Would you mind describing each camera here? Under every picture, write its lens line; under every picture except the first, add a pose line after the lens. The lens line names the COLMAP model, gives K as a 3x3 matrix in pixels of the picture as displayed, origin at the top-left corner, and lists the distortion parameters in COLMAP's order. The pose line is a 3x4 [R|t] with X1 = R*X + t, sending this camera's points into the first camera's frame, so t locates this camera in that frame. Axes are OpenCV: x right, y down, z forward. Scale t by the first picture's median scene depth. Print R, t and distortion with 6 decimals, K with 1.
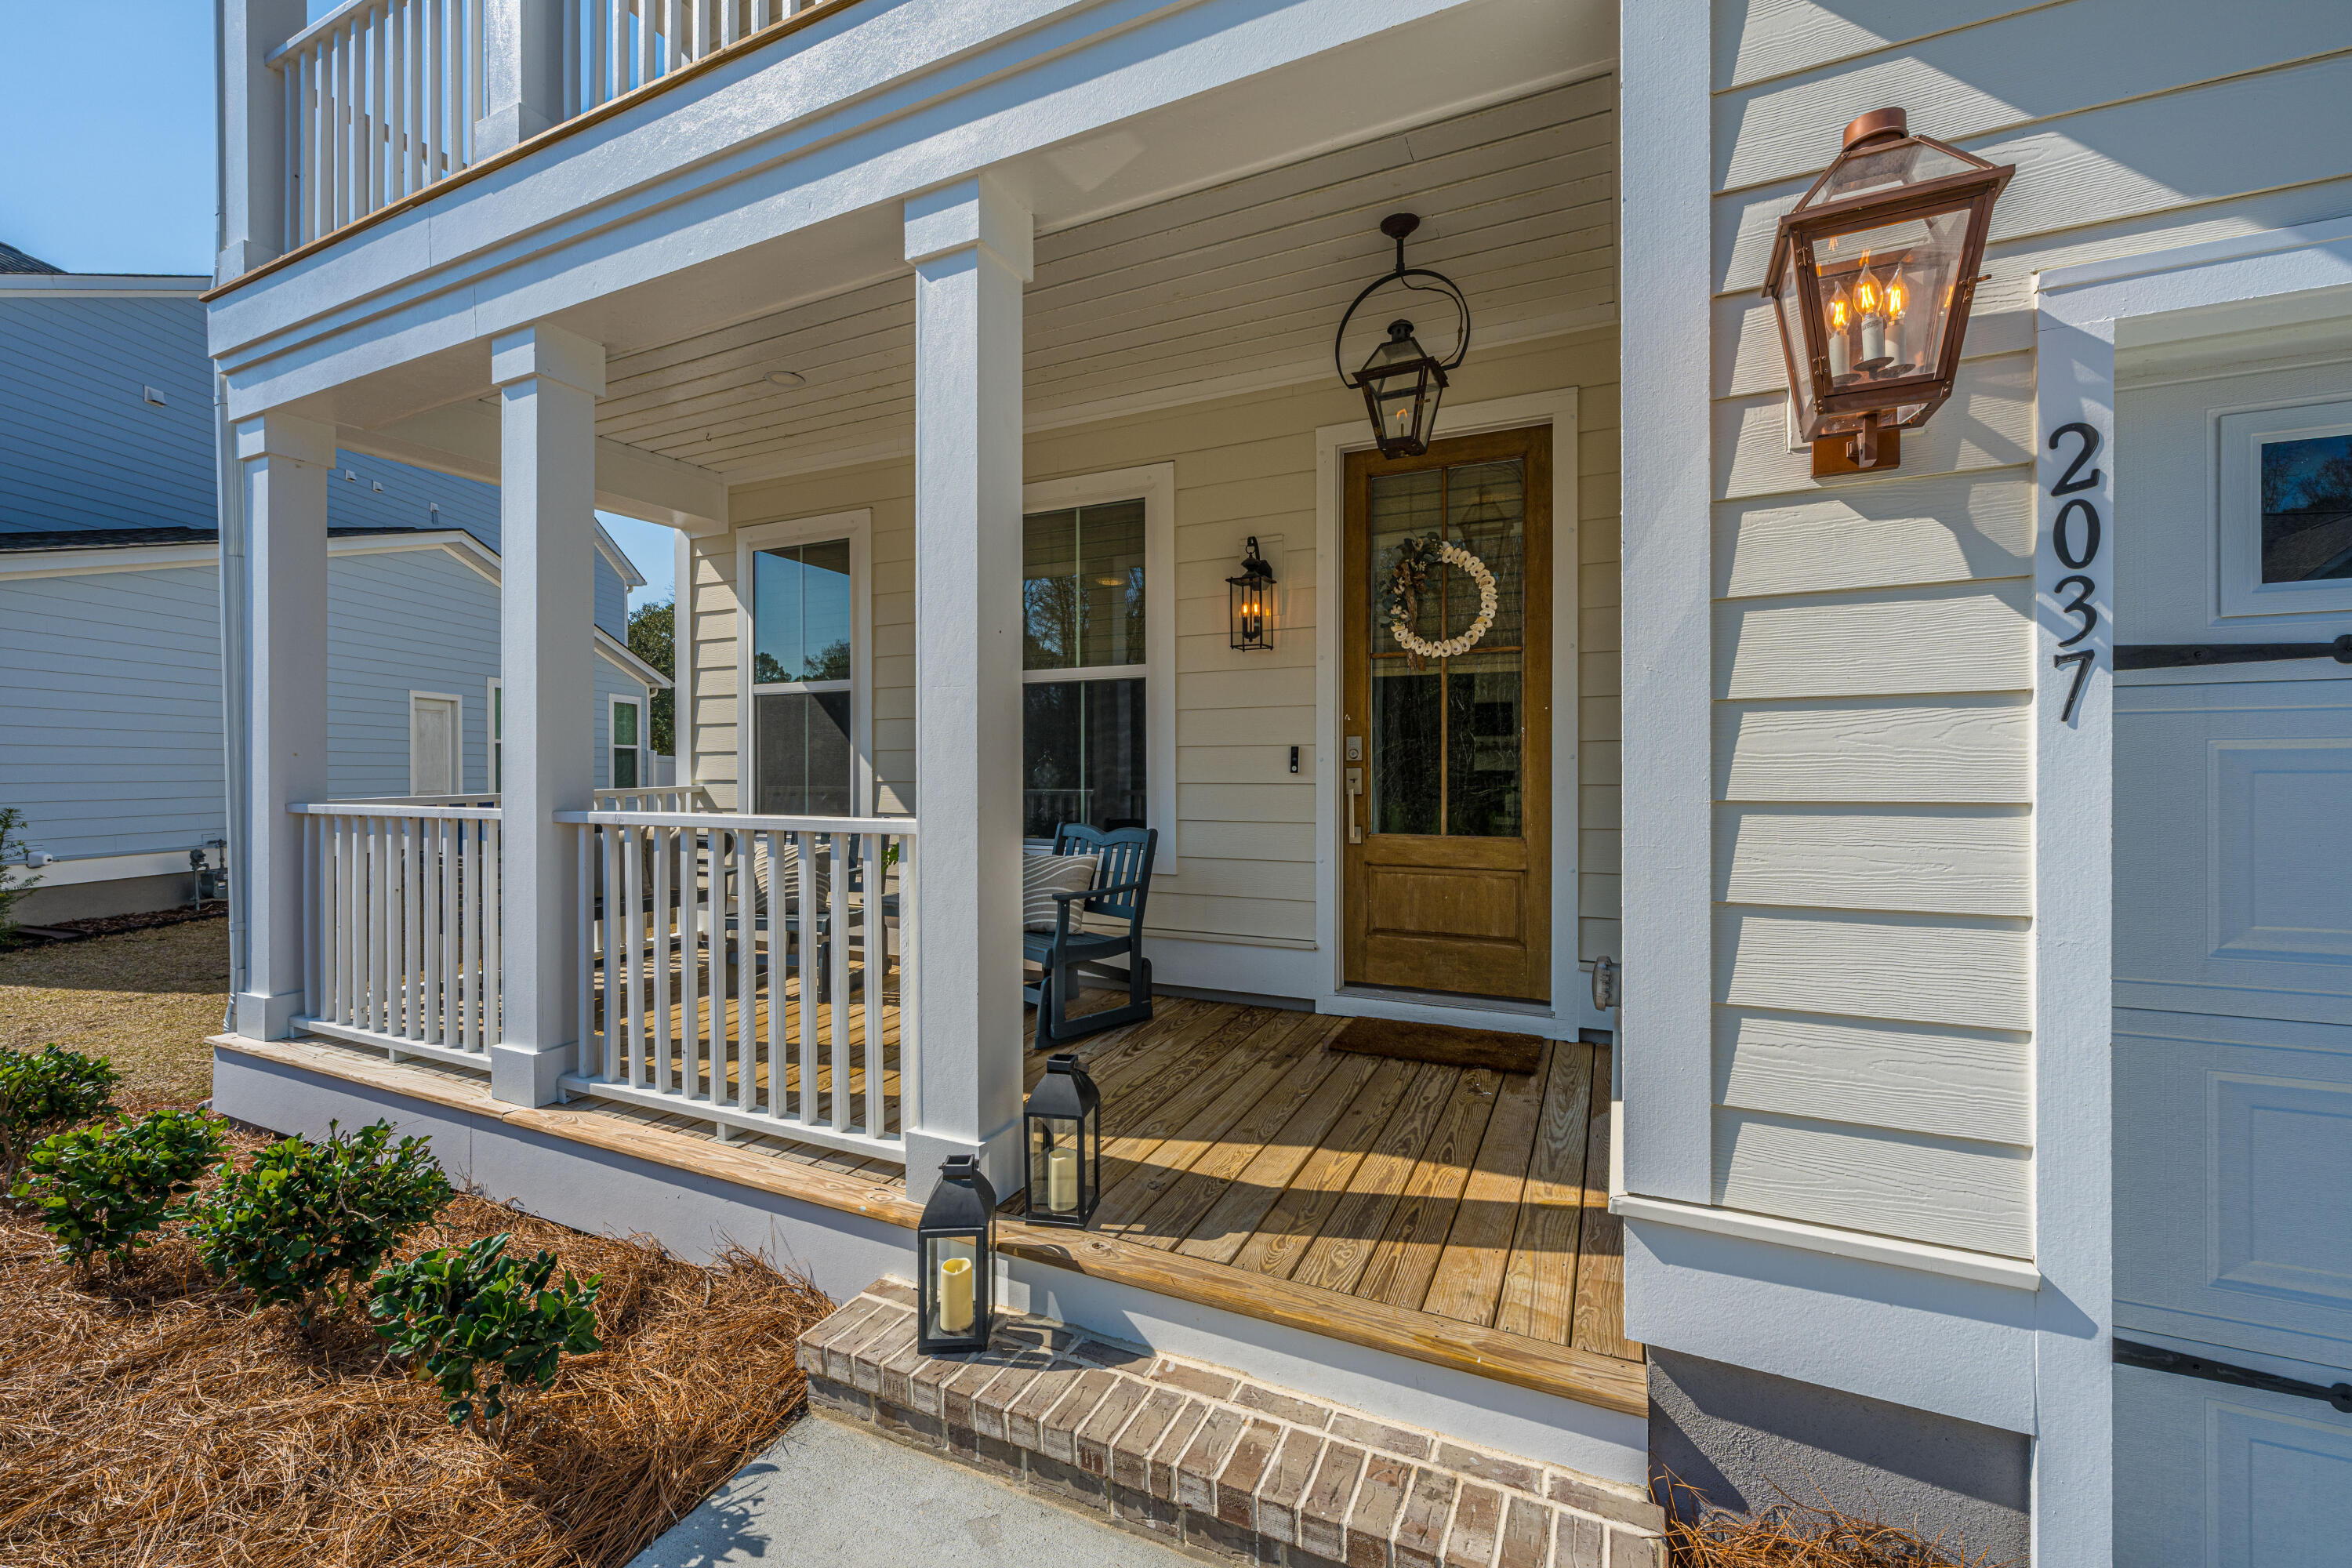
lens RADIAL K [[945.8, 0, 1175.4], [0, 945.8, 753.5], [0, 0, 1]] dist [-0.000001, -0.000005]
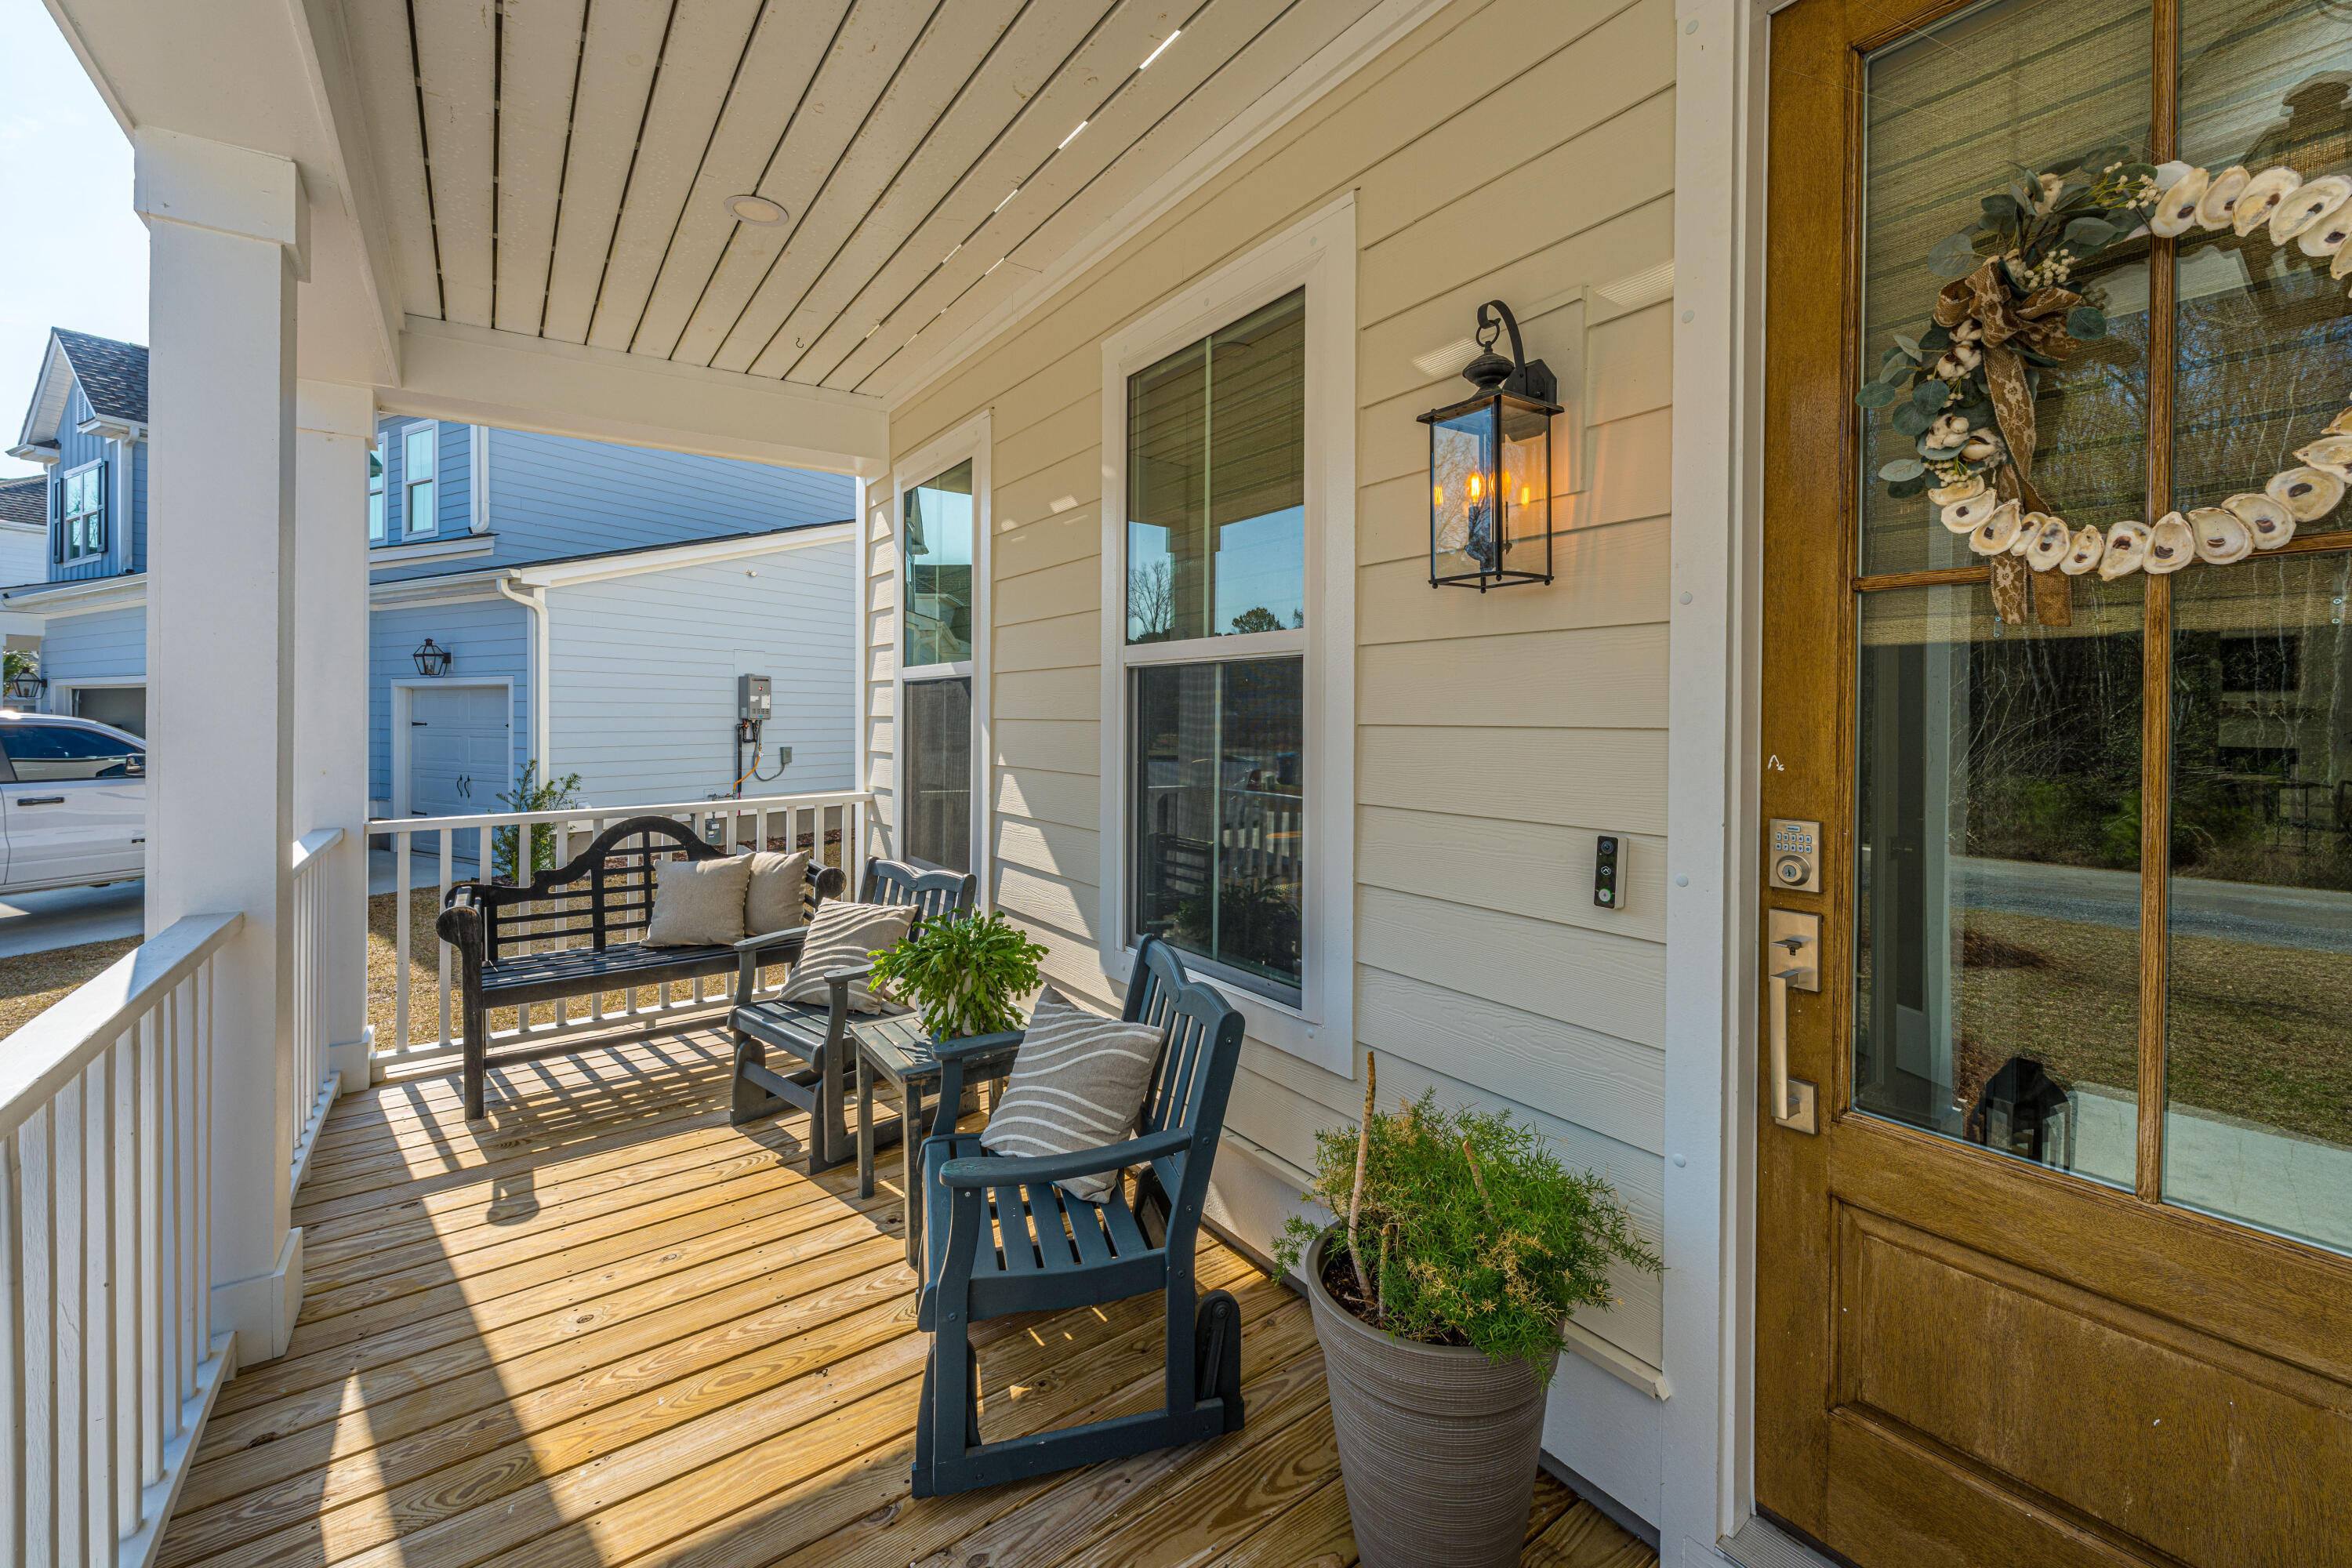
lens RADIAL K [[956.8, 0, 1171.1], [0, 956.8, 712.6], [0, 0, 1]] dist [-0.000044, -0.000012]
pose [[0.873322, 0.007658, -0.487083, 0.160171], [-0.004008, 0.999956, 0.008535, -0.059657], [0.487127, -0.005502, 0.873314, 0.583678]]
